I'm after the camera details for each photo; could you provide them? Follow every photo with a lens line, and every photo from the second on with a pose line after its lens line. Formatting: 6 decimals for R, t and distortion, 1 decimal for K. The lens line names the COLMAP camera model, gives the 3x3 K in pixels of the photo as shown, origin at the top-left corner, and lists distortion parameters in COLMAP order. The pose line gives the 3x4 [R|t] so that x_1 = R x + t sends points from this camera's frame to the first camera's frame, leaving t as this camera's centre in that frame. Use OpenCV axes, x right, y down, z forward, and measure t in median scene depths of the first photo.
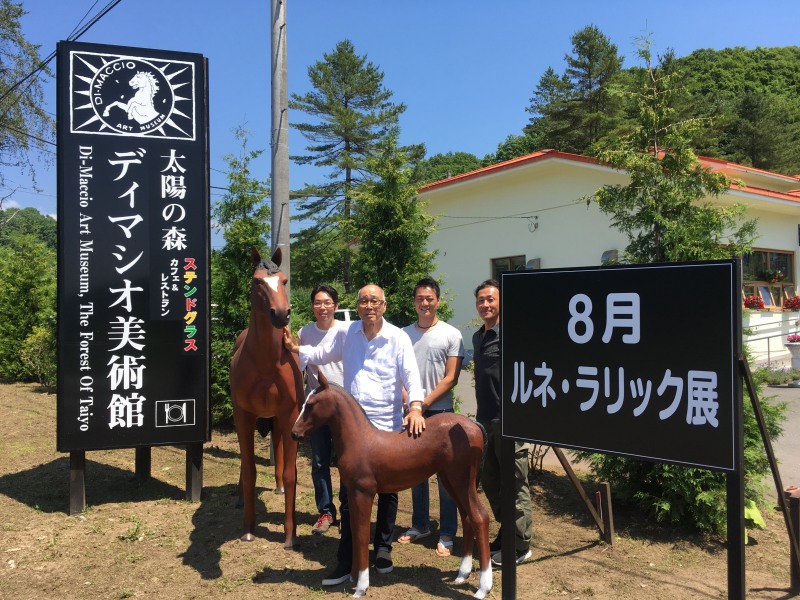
lens RADIAL K [[685.5, 0, 401.2], [0, 685.5, 299.9], [0, 0, 1]] dist [0.061726, -0.076105]
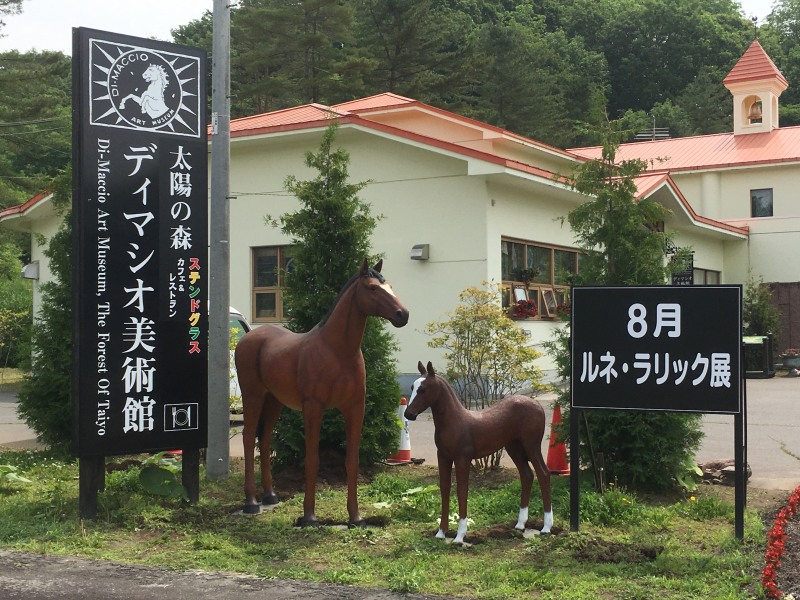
lens RADIAL K [[1126.3, 0, 399.5], [0, 1126.3, 299.2], [0, 0, 1]] dist [0.035028, 0.000000]
pose [[0.917686, 0.016495, 0.396964, -0.690349], [-0.015731, 0.999863, -0.005182, 0.001308], [-0.396995, -0.001489, 0.917820, -0.593608]]
